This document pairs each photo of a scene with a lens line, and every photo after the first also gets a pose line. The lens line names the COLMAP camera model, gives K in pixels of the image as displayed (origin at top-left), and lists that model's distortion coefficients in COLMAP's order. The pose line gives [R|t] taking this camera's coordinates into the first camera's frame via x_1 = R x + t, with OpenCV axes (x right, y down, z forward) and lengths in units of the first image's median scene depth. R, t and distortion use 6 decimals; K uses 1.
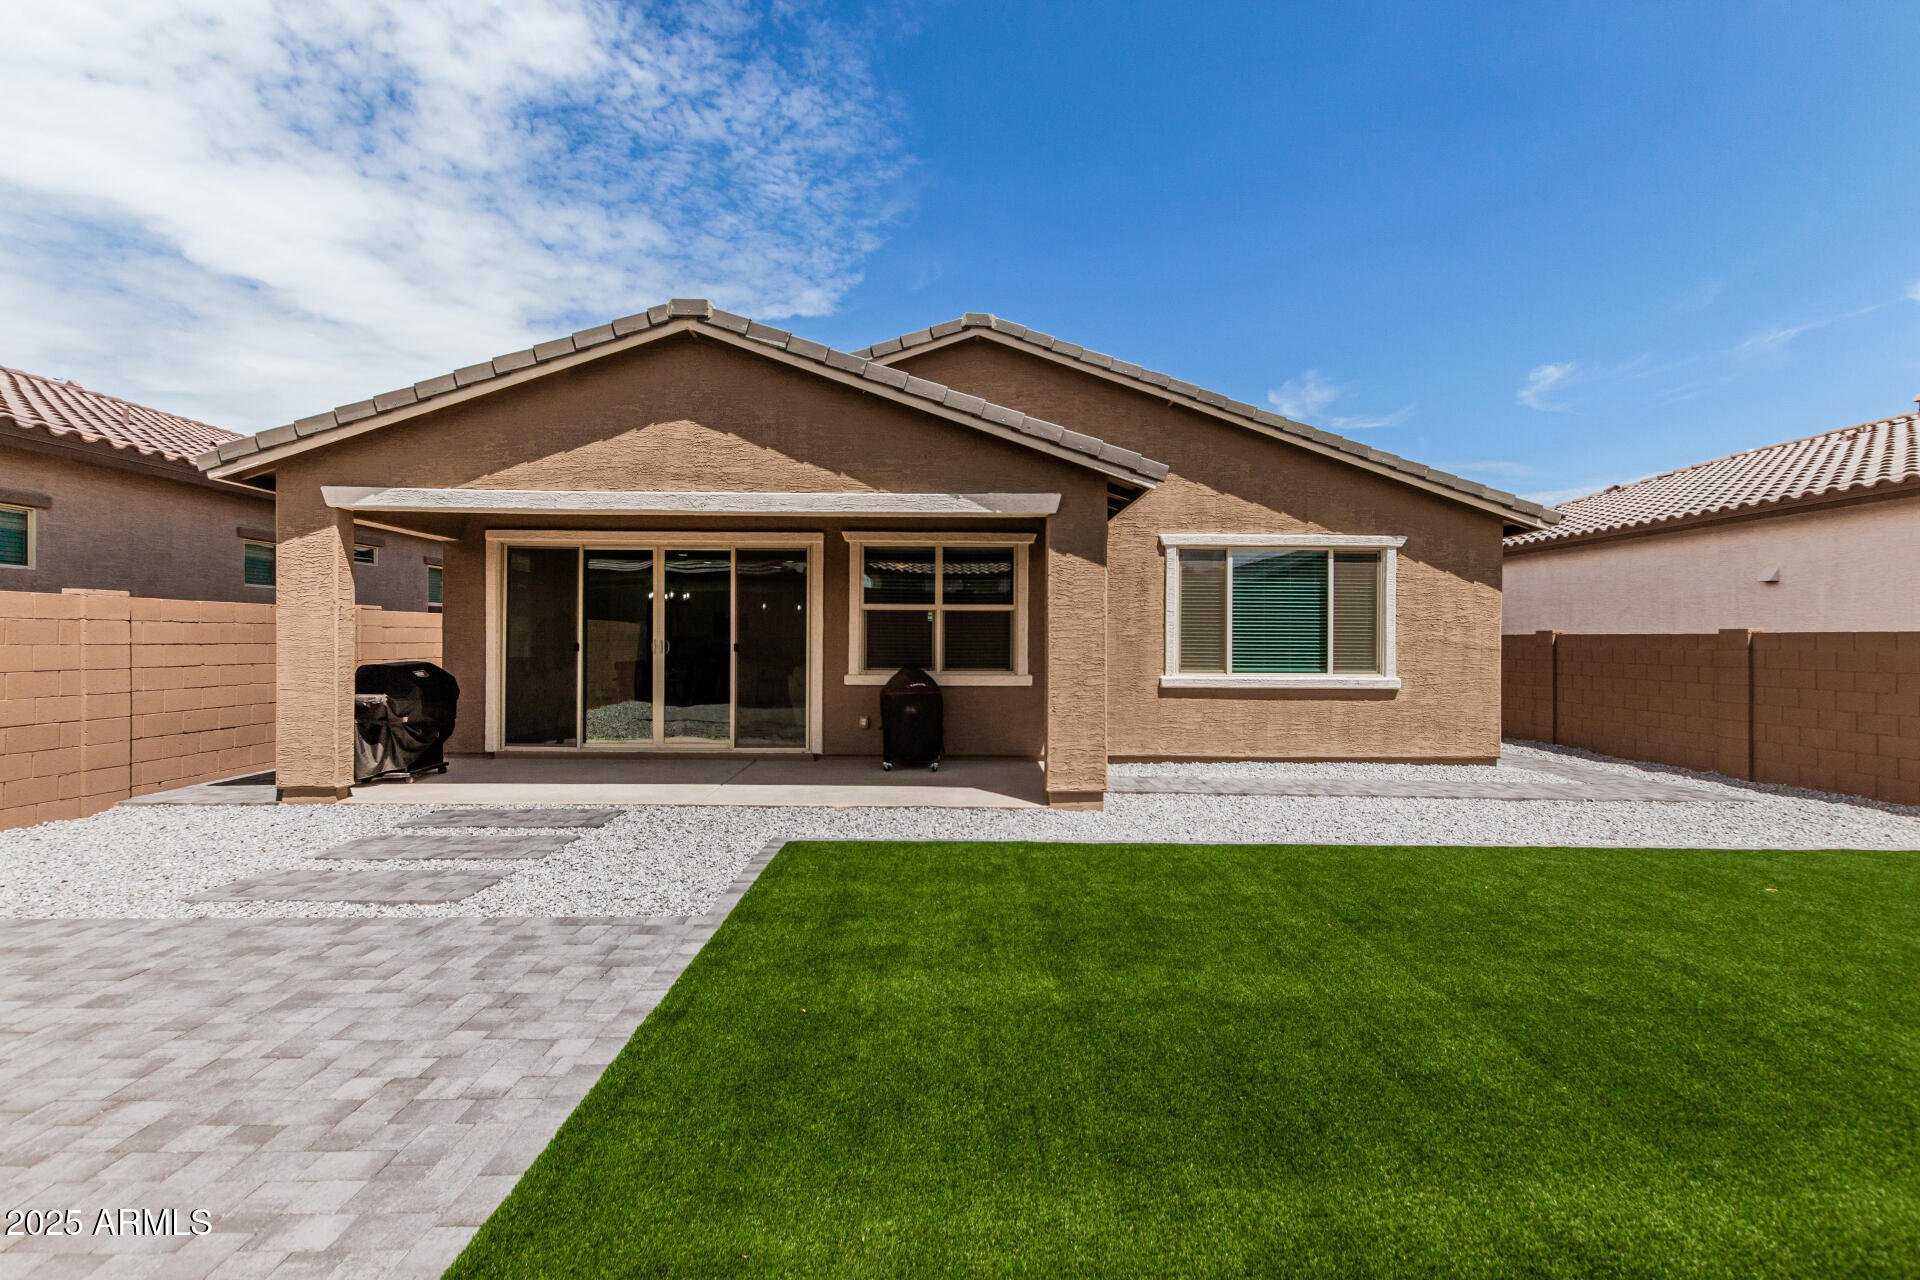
lens RADIAL K [[876.1, 0, 958.1], [0, 876.1, 638.1], [0, 0, 1]] dist [0.007923, -0.005786]
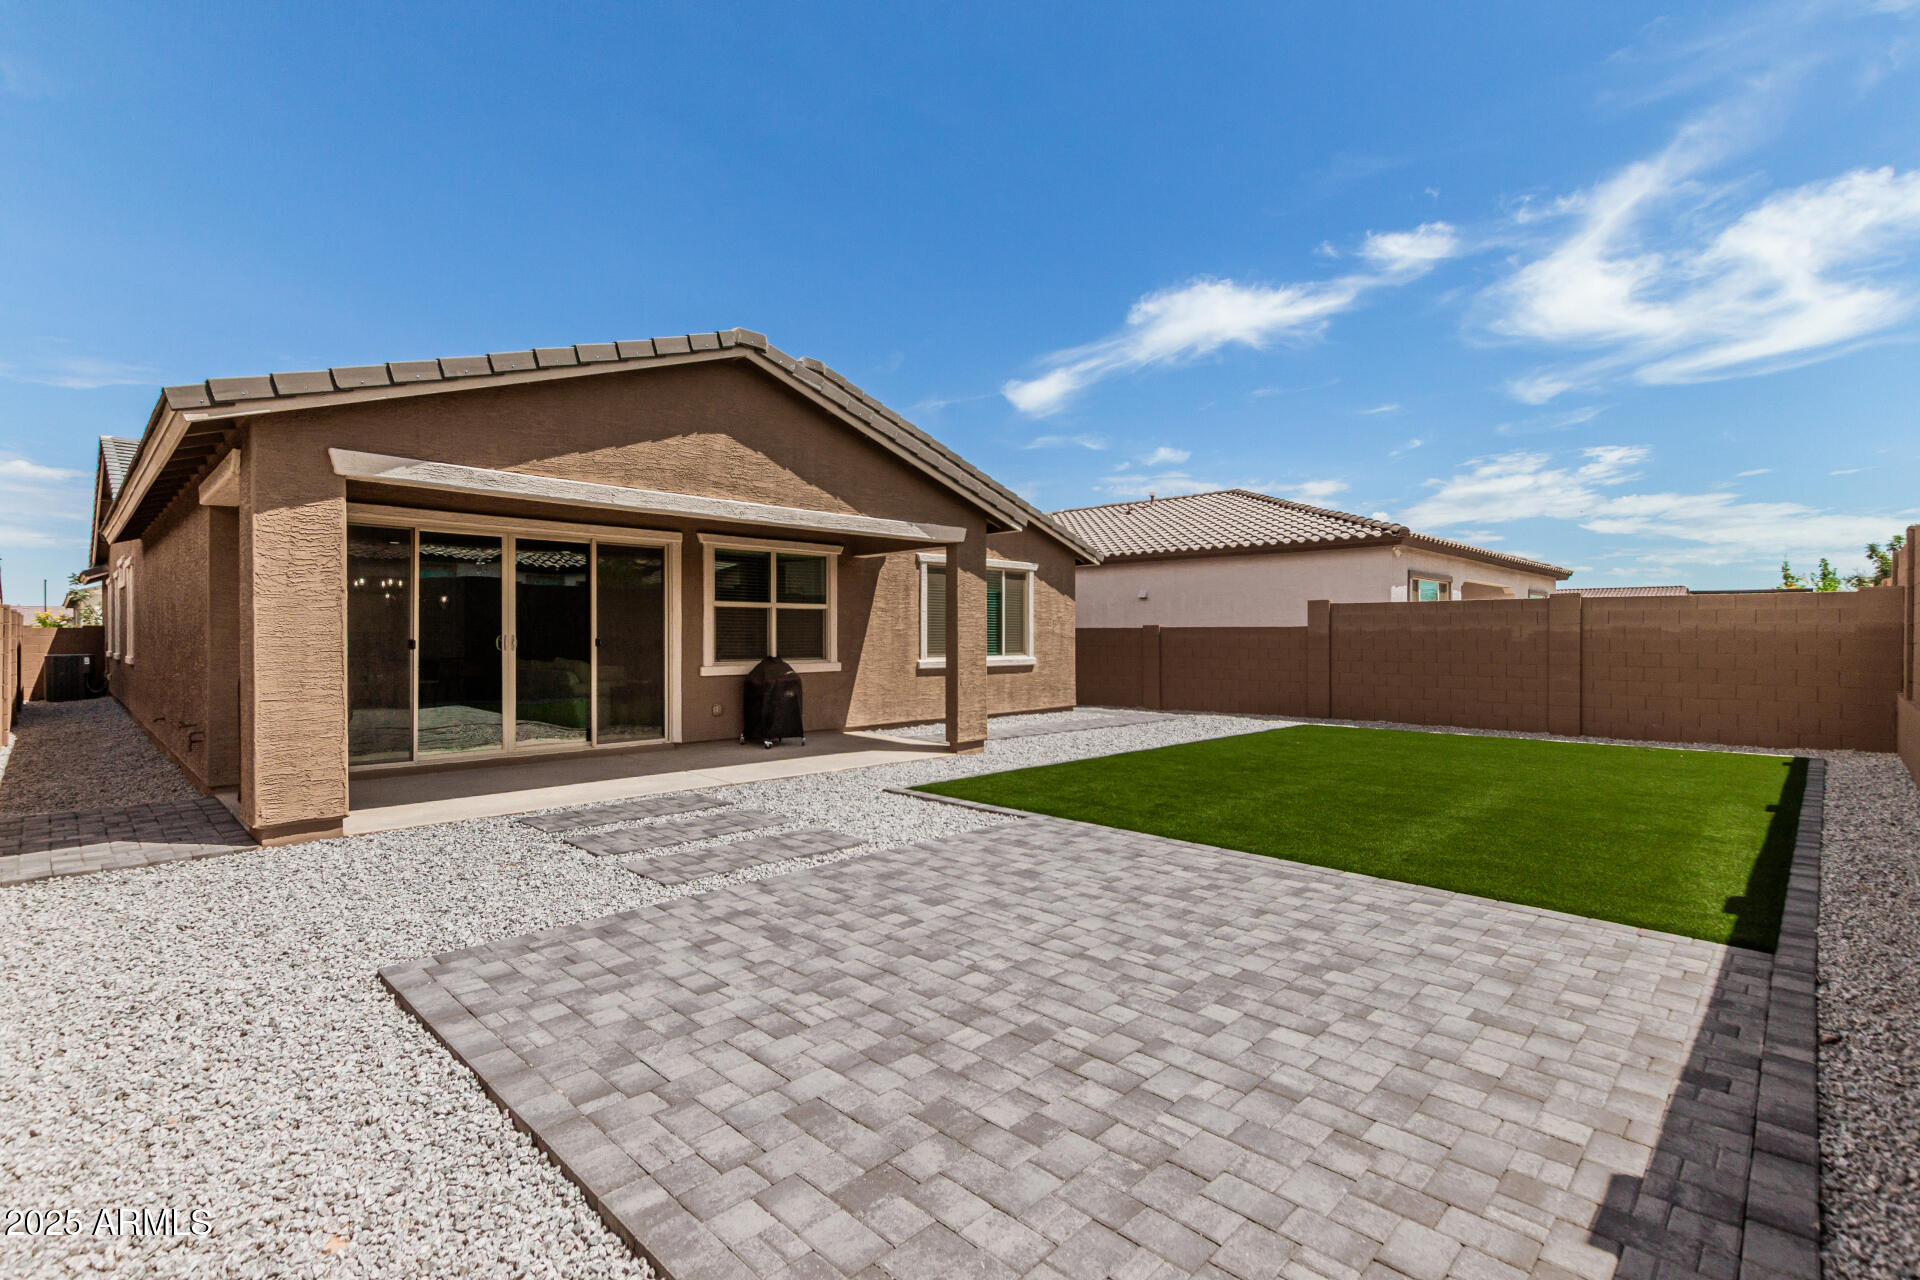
lens RADIAL K [[876.1, 0, 985.5], [0, 876.1, 632.2], [0, 0, 1]] dist [0.007923, -0.005786]
pose [[0.704348, -0.003990, 0.709843, -0.654088], [0.003447, 0.999992, 0.002201, -0.001613], [-0.709846, 0.000896, 0.704356, -0.003247]]
